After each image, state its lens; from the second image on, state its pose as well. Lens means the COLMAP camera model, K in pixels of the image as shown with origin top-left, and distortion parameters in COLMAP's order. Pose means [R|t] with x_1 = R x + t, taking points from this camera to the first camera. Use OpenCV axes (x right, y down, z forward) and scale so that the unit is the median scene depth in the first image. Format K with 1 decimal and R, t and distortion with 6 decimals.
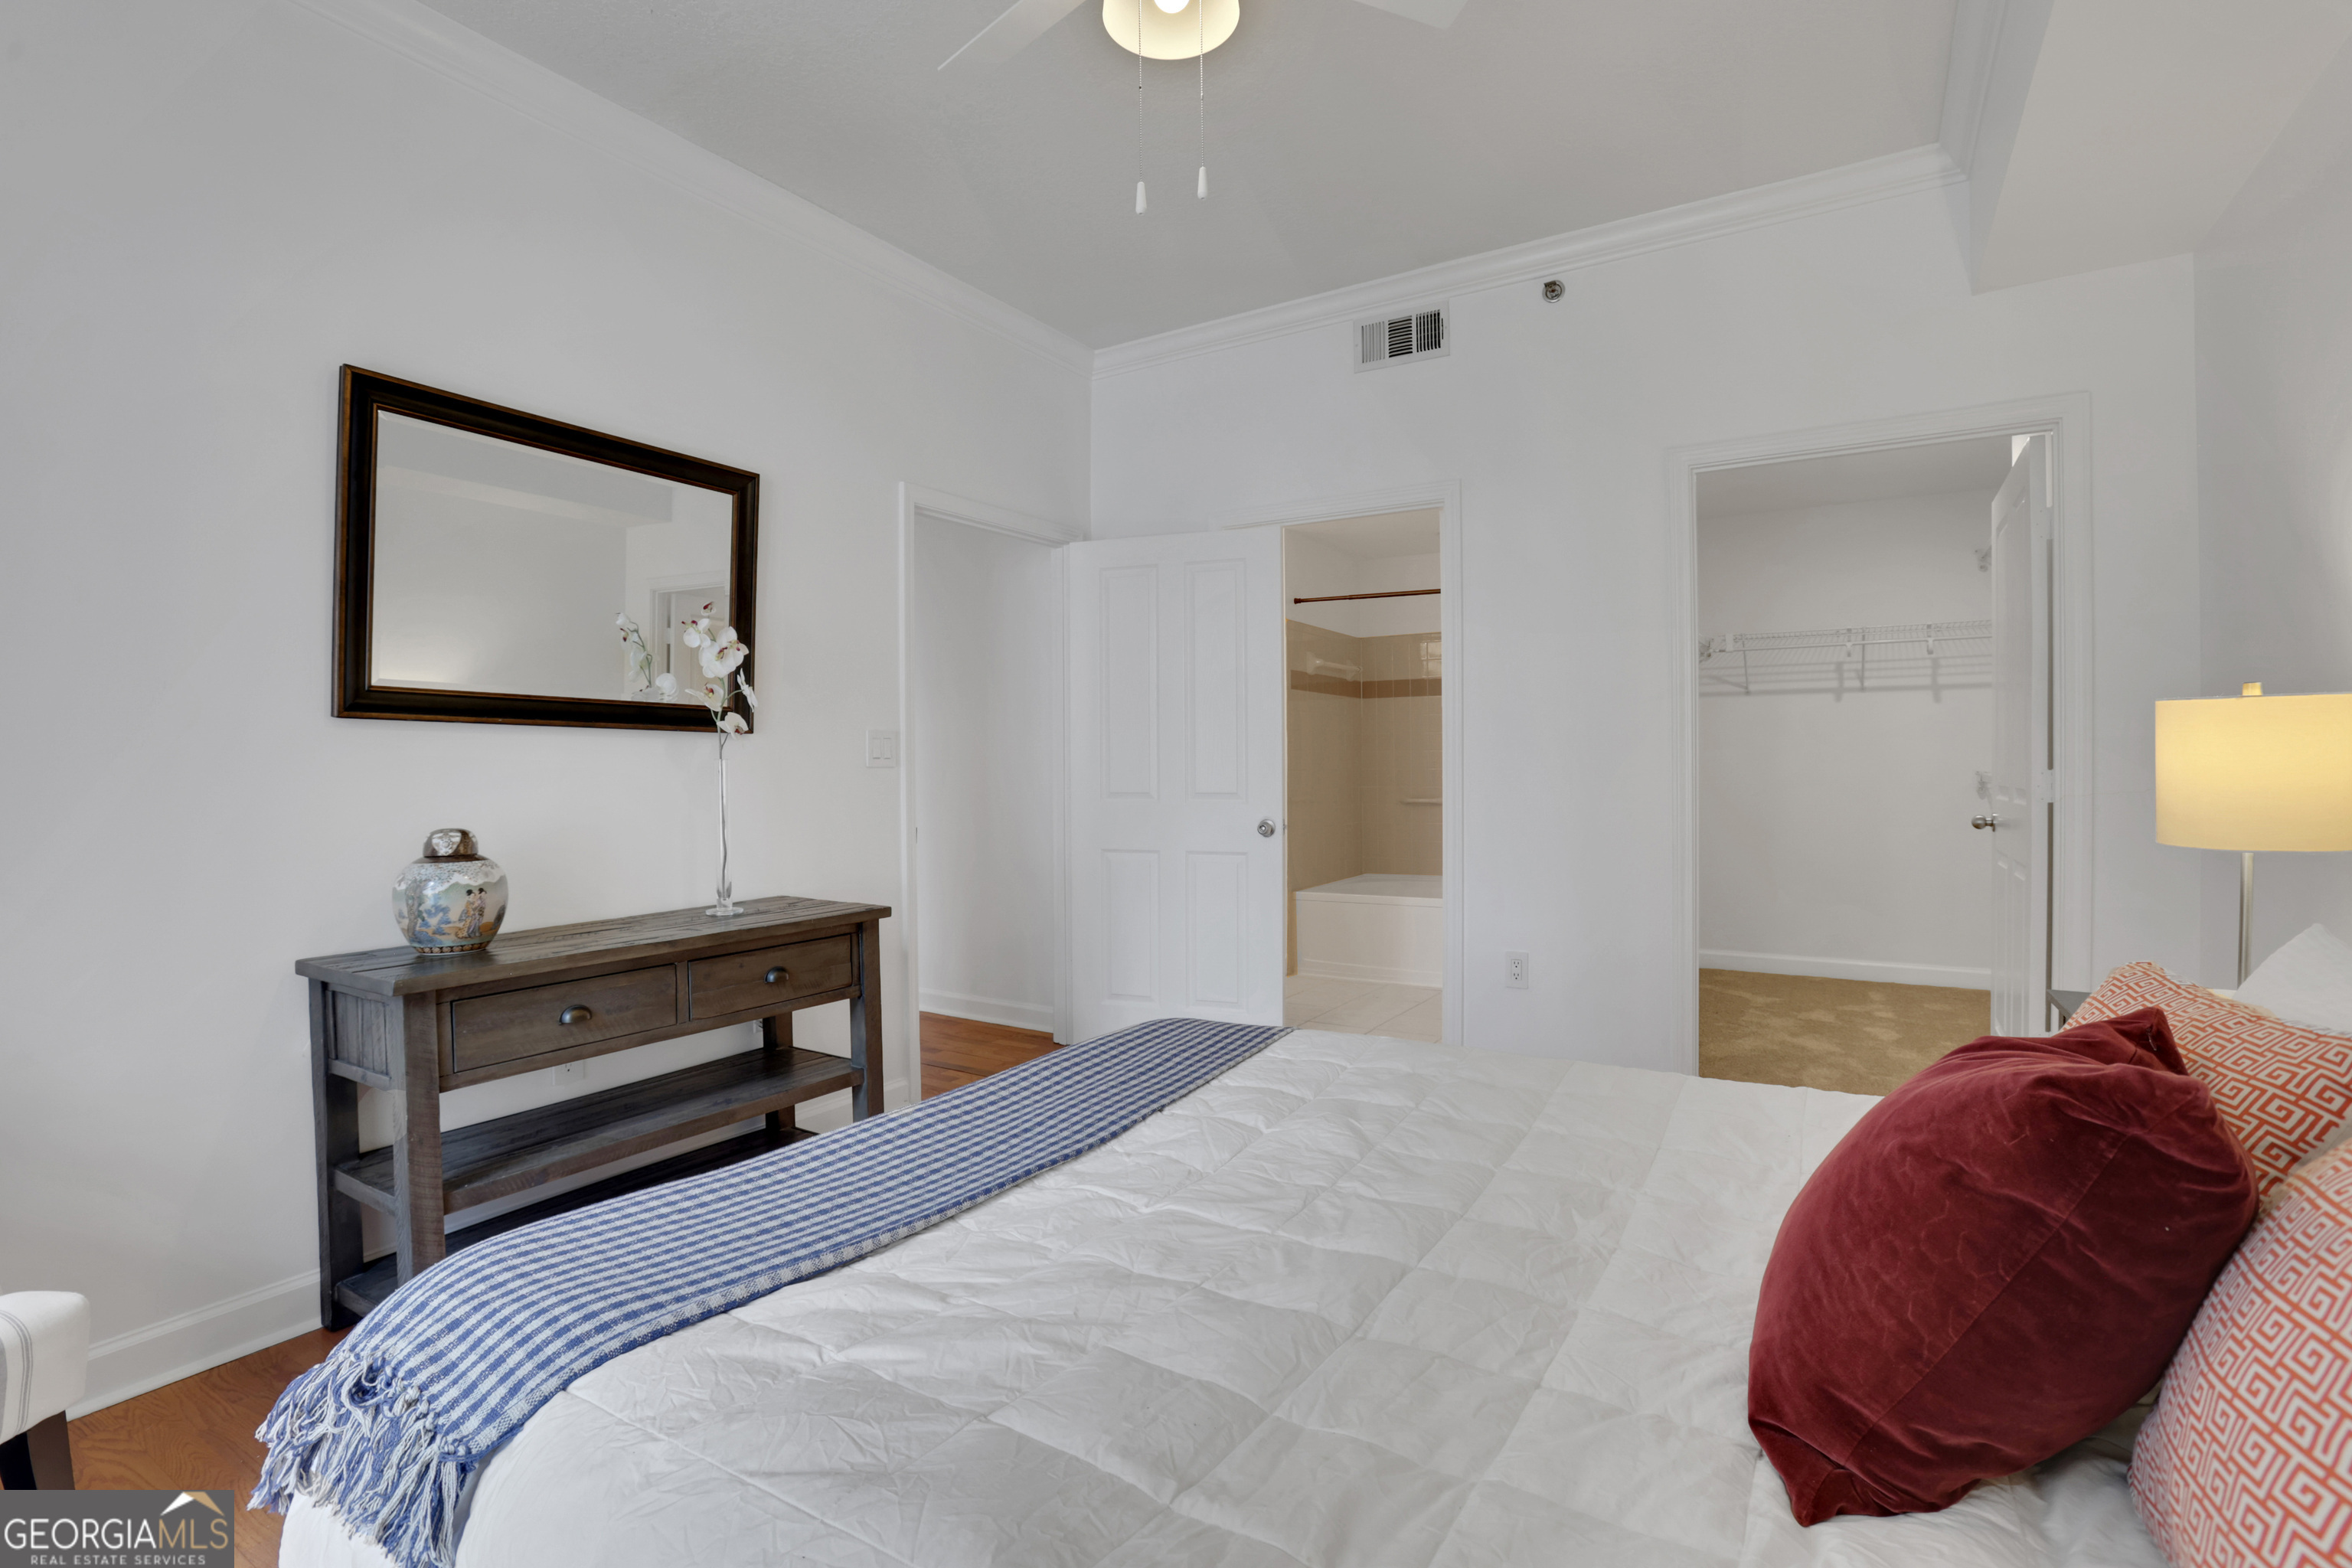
lens RADIAL K [[1107.8, 0, 1146.3], [0, 1107.8, 767.7], [0, 0, 1]] dist [-0.072676, 0.028946]
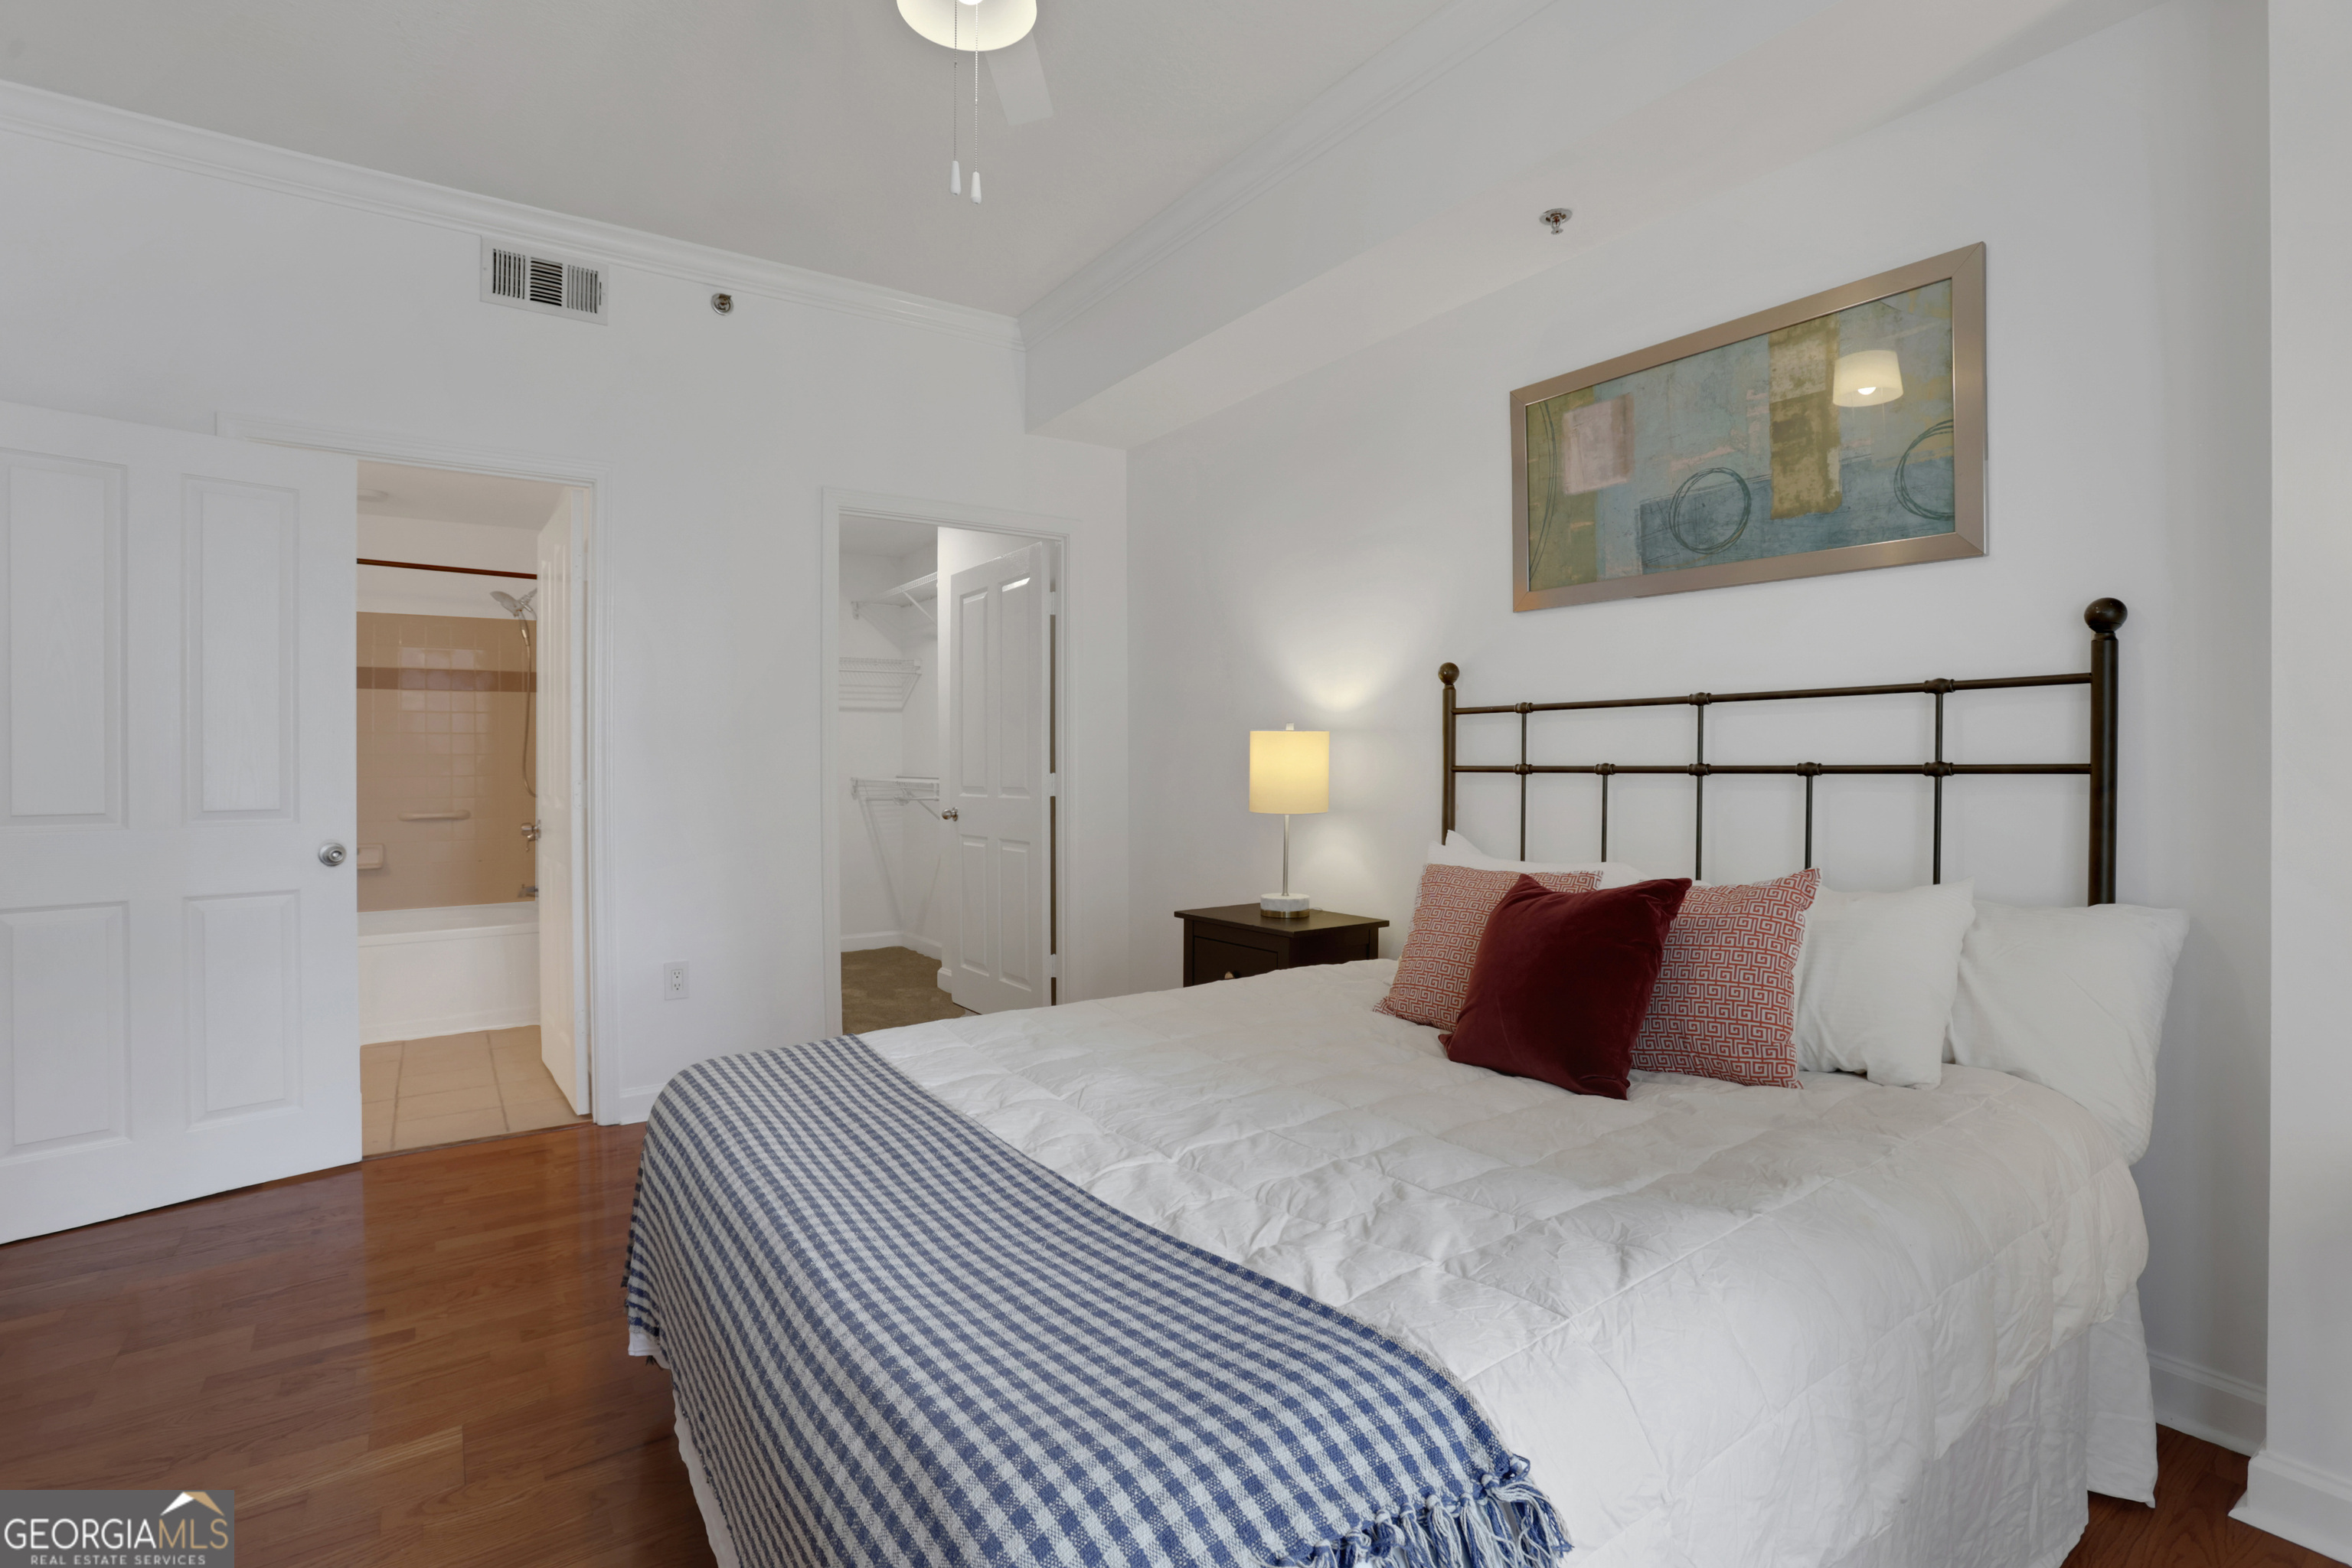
lens RADIAL K [[1107.8, 0, 1177.9], [0, 1107.8, 784.2], [0, 0, 1]] dist [-0.072676, 0.028946]
pose [[0.374483, -0.008928, 0.927191, -0.329773], [0.004694, 0.999959, 0.007733, 0.003513], [-0.927222, 0.001456, 0.374509, 0.182440]]
